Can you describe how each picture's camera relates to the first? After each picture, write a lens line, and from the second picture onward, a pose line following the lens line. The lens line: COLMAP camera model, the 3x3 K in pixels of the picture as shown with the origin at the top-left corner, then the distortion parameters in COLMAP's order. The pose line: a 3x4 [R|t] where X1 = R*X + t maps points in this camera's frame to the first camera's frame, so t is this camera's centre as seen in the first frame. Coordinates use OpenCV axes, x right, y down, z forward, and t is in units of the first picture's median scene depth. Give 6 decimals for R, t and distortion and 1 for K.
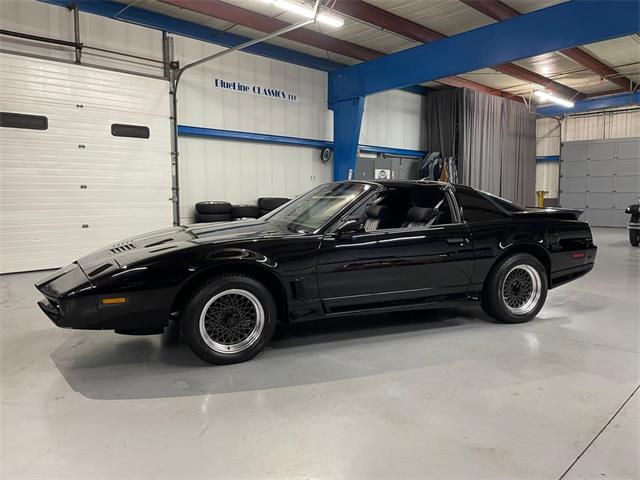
lens RADIAL K [[485.3, 0, 323.9], [0, 485.3, 237.9], [0, 0, 1]] dist [0.082523, -0.113623]
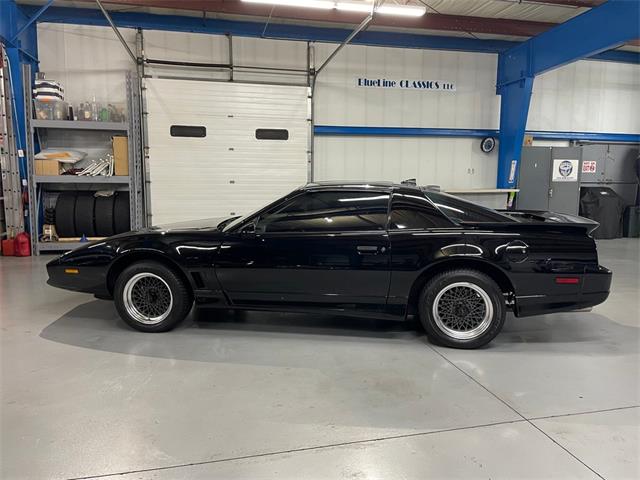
lens RADIAL K [[485.3, 0, 323.7], [0, 485.3, 241.9], [0, 0, 1]] dist [0.082523, -0.113623]
pose [[0.846680, 0.072674, -0.527116, 0.316045], [-0.055837, 0.997295, 0.047810, -0.021532], [0.529164, -0.011047, 0.848448, 0.068869]]
